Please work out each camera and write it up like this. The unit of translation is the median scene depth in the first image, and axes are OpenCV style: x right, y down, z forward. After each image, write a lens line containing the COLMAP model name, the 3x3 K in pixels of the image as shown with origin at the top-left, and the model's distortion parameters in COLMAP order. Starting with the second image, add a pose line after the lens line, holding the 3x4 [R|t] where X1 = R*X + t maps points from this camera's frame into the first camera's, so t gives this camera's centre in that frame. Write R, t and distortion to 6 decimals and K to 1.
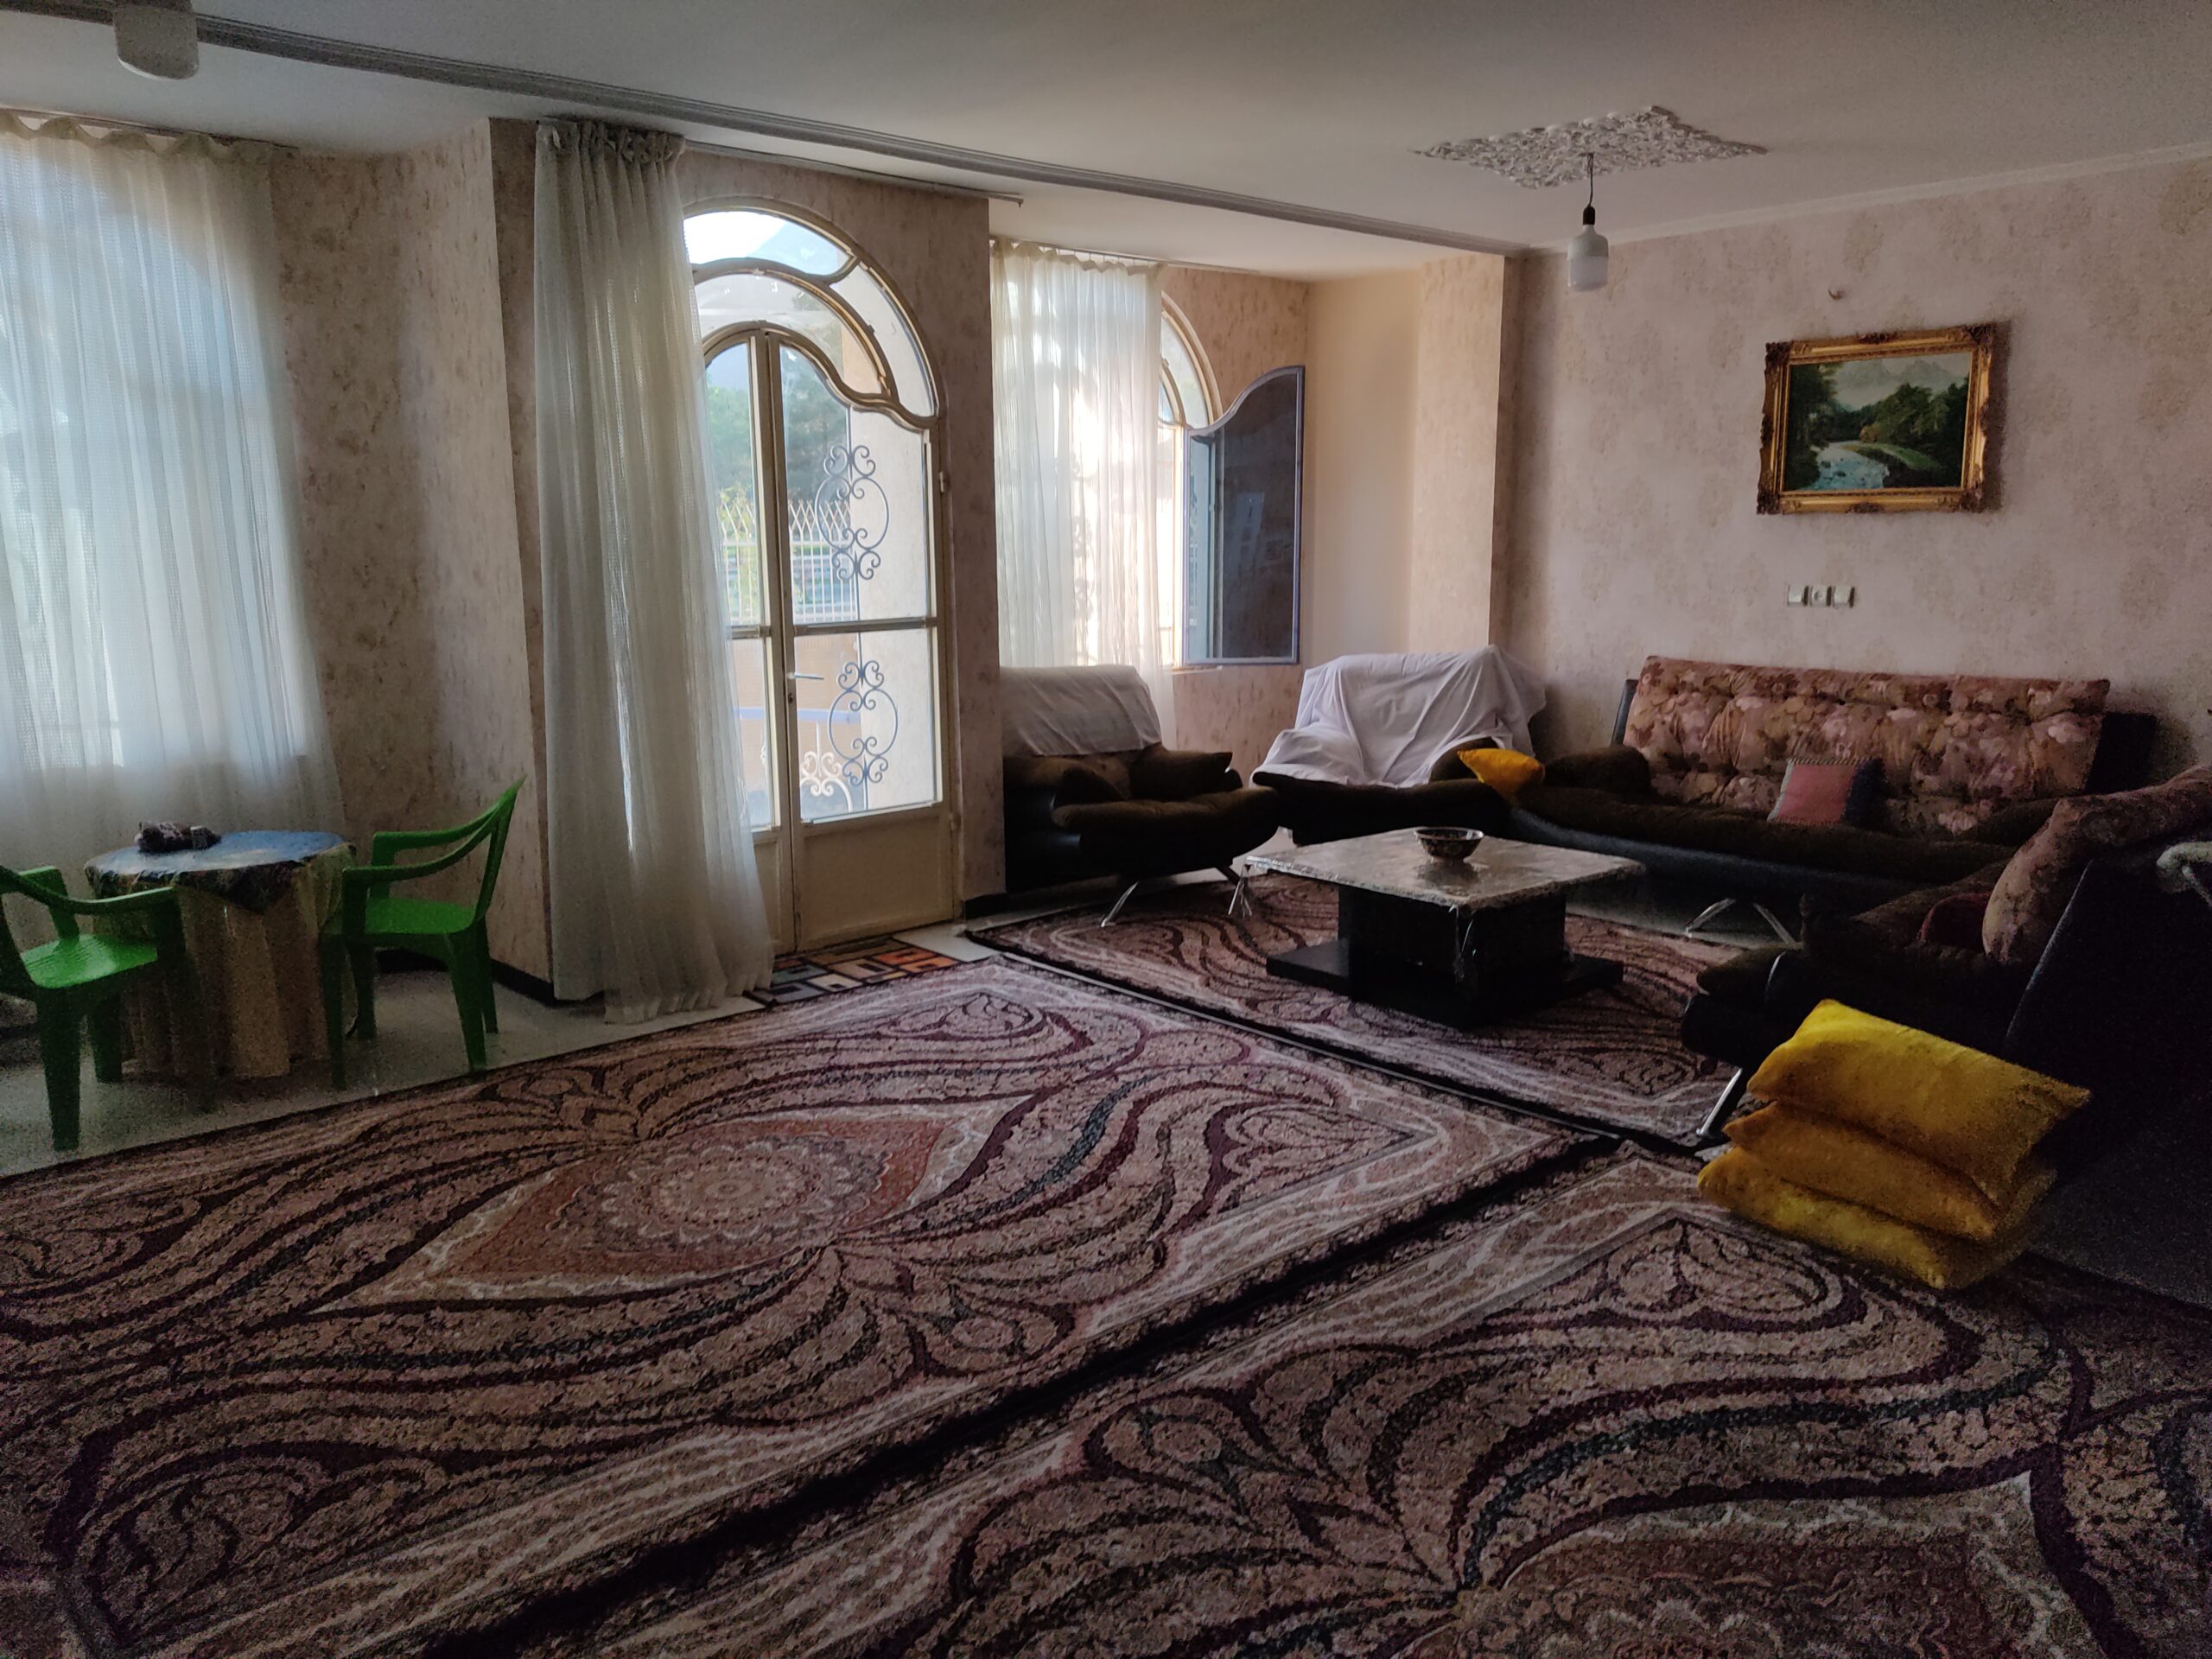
lens RADIAL K [[1643.3, 0, 1106.0], [0, 1643.3, 829.5], [0, 0, 1]] dist [0.037588, -0.077825]
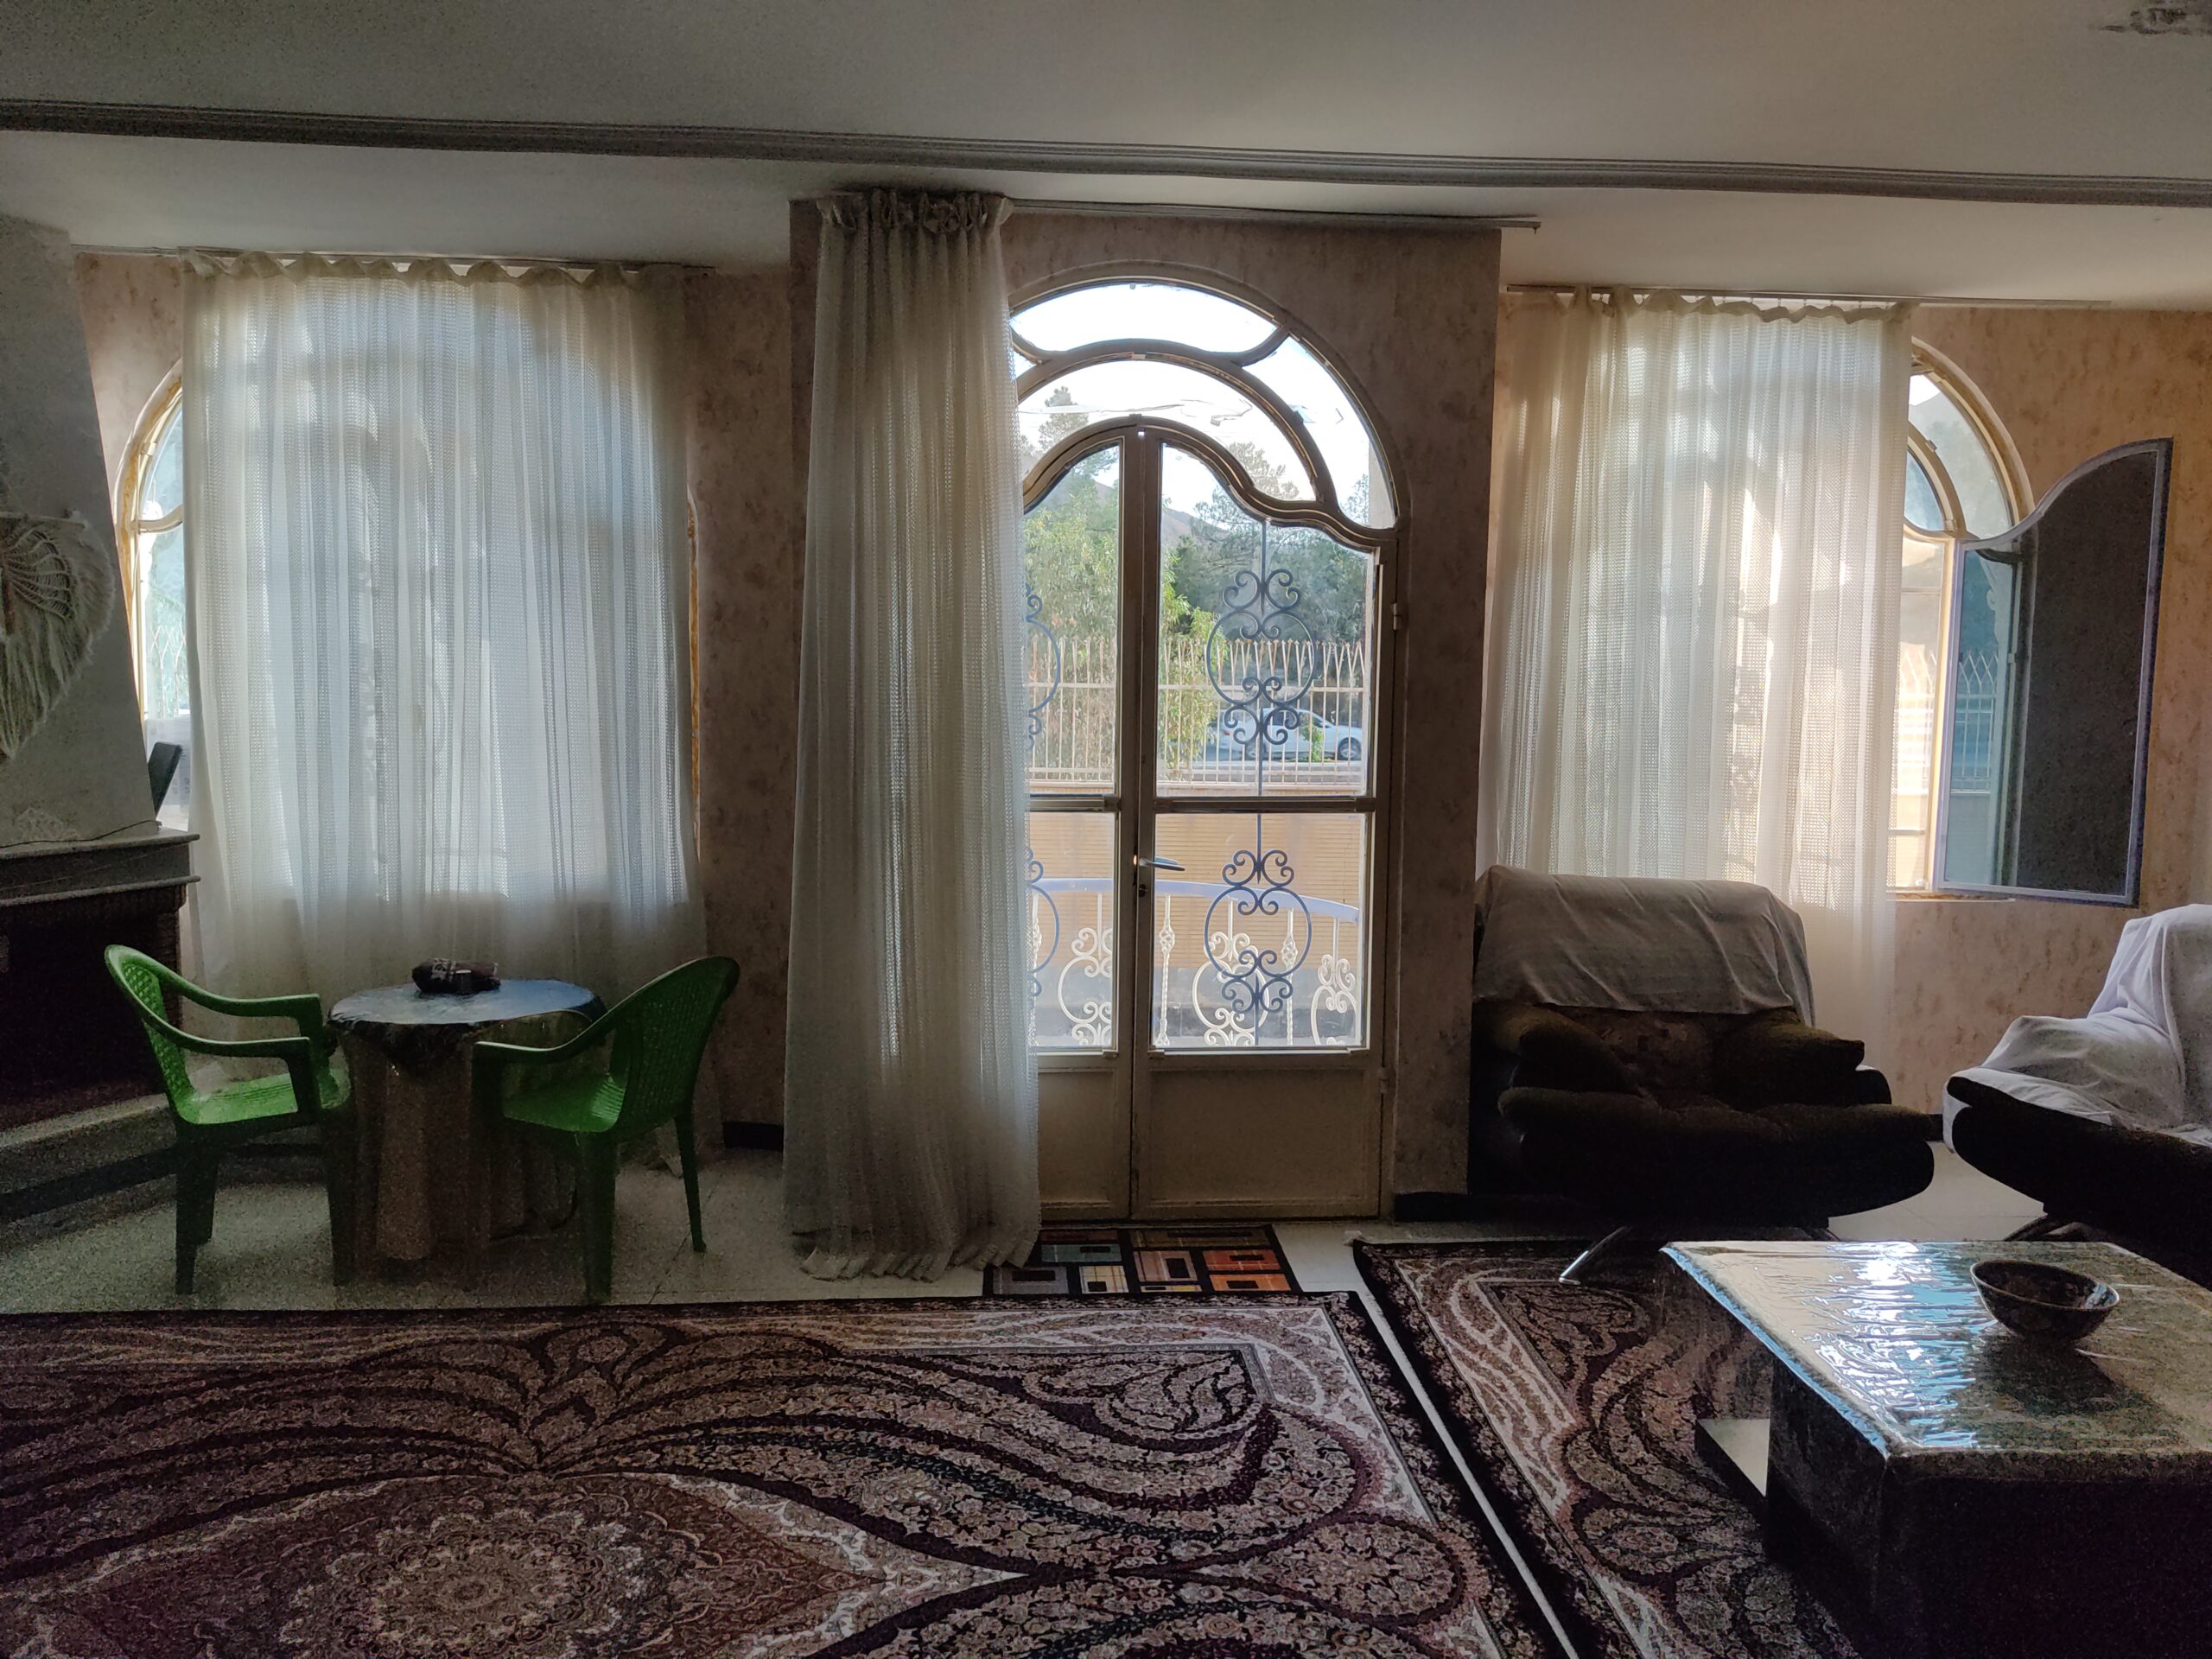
lens RADIAL K [[1660.2, 0, 1066.5], [0, 1660.2, 805.8], [0, 0, 1]] dist [0.120498, -0.196033]
pose [[0.794042, 0.067591, -0.604093, 0.260456], [-0.129516, 0.989791, -0.059495, -0.070414], [0.593904, 0.125481, 0.794690, 0.362576]]
